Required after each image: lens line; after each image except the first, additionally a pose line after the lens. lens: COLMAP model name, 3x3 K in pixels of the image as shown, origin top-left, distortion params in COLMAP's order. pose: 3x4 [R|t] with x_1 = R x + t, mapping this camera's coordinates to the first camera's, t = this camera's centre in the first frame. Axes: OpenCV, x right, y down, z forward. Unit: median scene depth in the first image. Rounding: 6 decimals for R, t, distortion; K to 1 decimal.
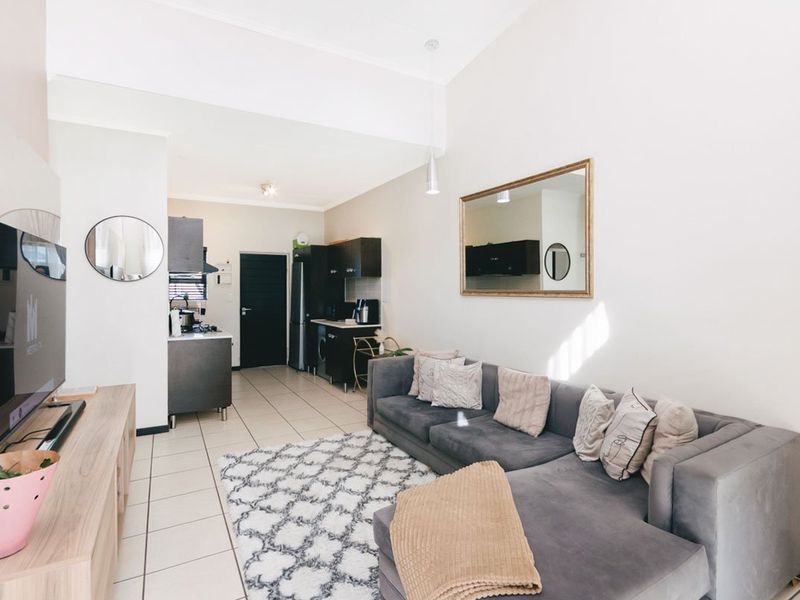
lens RADIAL K [[417.4, 0, 400.0], [0, 417.4, 300.0], [0, 0, 1]] dist [-0.000764, -0.000470]
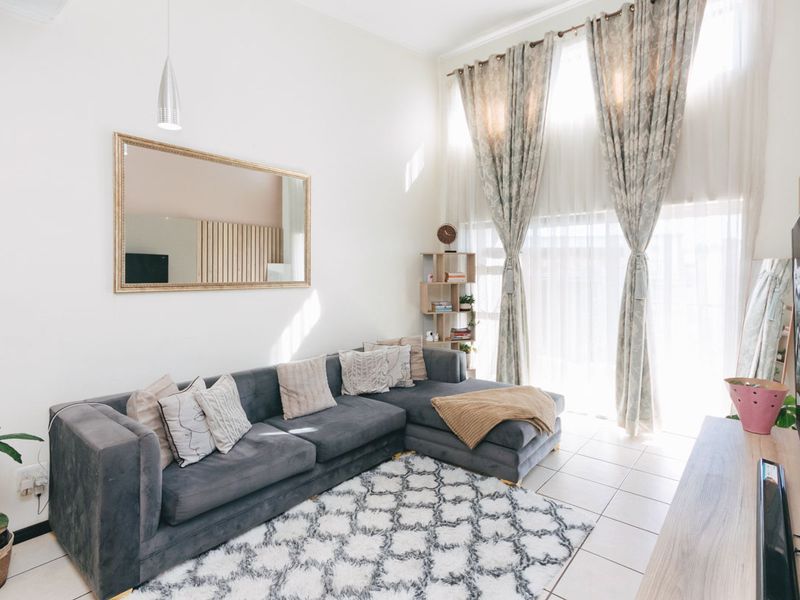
lens RADIAL K [[421.2, 0, 404.1], [0, 421.2, 279.6], [0, 0, 1]] dist [-0.002175, 0.000214]
pose [[-0.340606, -0.012391, 0.940124, -0.621136], [0.033573, 0.999115, 0.025331, -0.037692], [-0.939607, 0.040190, -0.339889, 0.879498]]
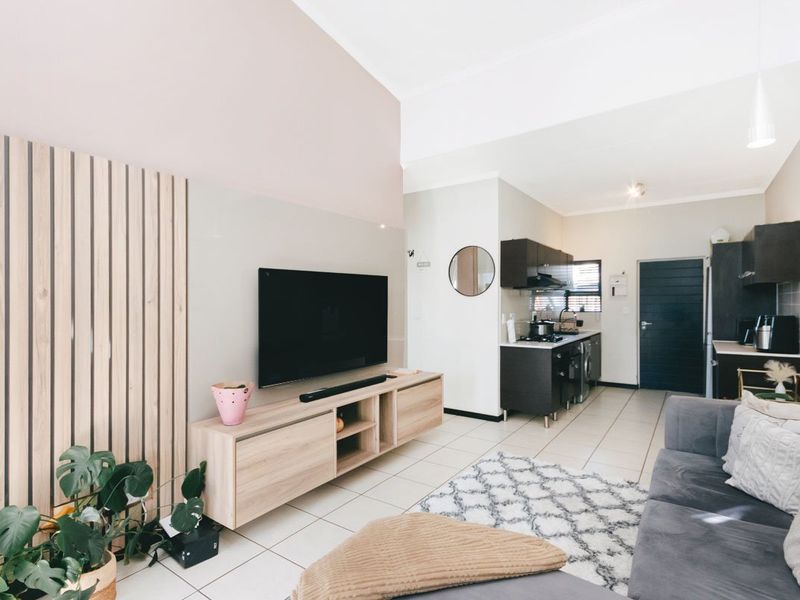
lens RADIAL K [[413.6, 0, 402.3], [0, 413.6, 312.1], [0, 0, 1]] dist [0.000618, -0.000073]
pose [[0.418604, 0.017062, -0.908009, 0.404760], [-0.017582, 0.999788, 0.010681, -0.004657], [0.907999, 0.011493, 0.418815, 0.264889]]
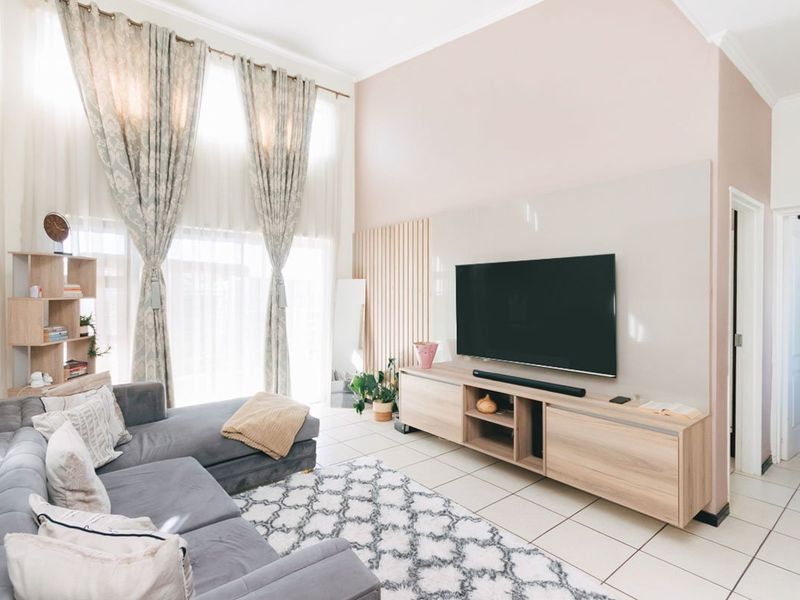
lens RADIAL K [[417.4, 0, 400.0], [0, 417.4, 300.0], [0, 0, 1]] dist [-0.000764, -0.000470]
pose [[-0.986931, 0.001394, -0.161134, -0.053401], [-0.006806, 0.998710, 0.050324, -0.035905], [0.160997, 0.050763, -0.985649, 1.283957]]
